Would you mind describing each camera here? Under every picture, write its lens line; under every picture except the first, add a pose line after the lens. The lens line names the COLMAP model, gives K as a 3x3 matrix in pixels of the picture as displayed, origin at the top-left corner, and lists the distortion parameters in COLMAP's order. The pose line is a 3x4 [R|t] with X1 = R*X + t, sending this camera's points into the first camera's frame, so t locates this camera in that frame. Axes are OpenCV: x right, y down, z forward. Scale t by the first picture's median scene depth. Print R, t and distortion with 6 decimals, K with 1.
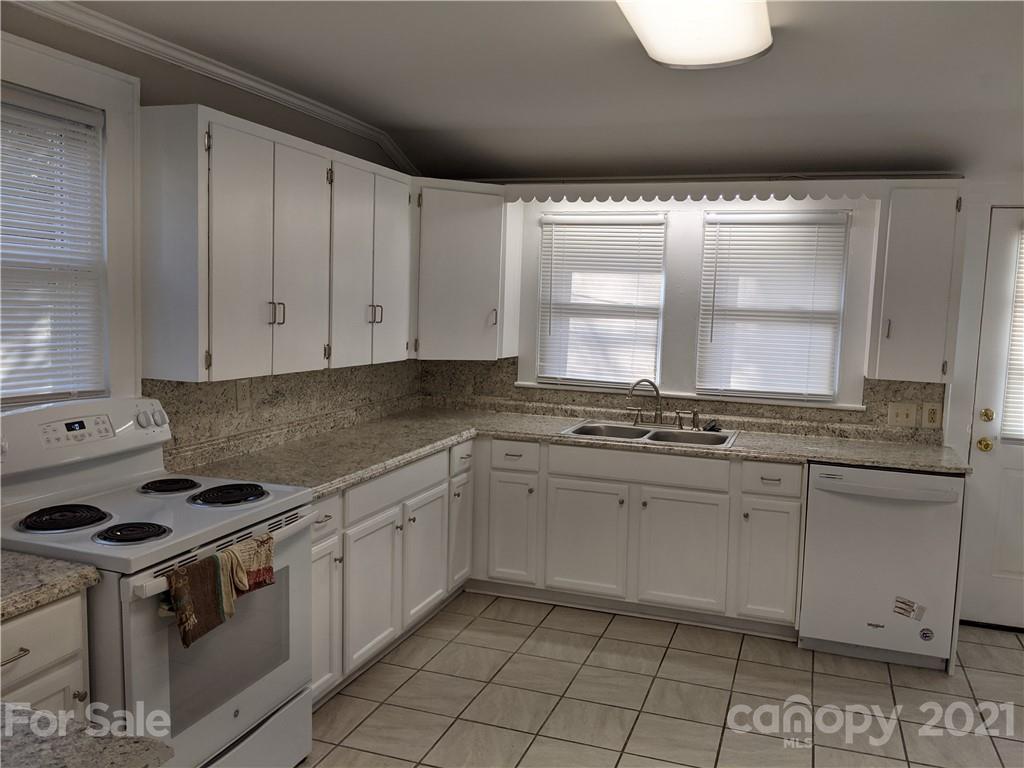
lens RADIAL K [[821.8, 0, 514.7], [0, 821.8, 379.5], [0, 0, 1]] dist [0.059866, -0.074229]
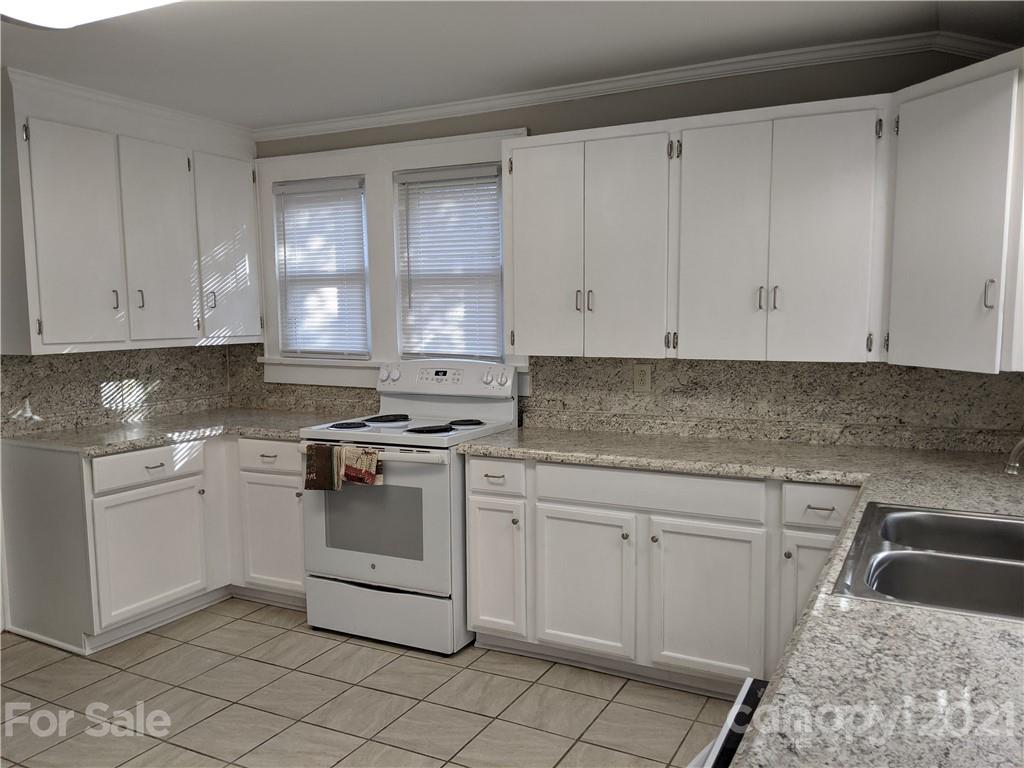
lens RADIAL K [[821.8, 0, 515.4], [0, 821.8, 394.6], [0, 0, 1]] dist [0.059866, -0.074229]
pose [[-0.136860, 0.067699, -0.988274, 0.727820], [-0.092713, 0.992407, 0.080822, -0.031418], [0.986242, 0.102687, -0.129544, 0.961393]]
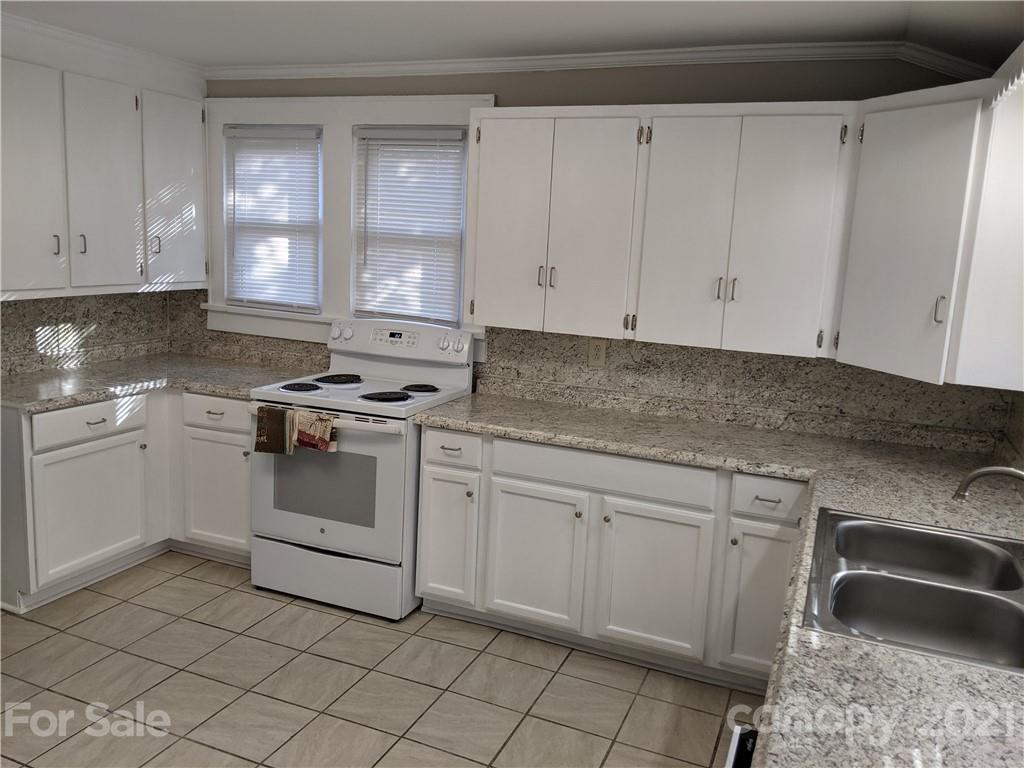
lens RADIAL K [[821.8, 0, 510.8], [0, 821.8, 359.7], [0, 0, 1]] dist [0.059866, -0.074229]
pose [[-0.055531, 0.112515, -0.992097, 0.733669], [-0.145997, 0.982036, 0.119546, -0.084497], [0.987725, 0.151481, -0.038107, 0.914814]]
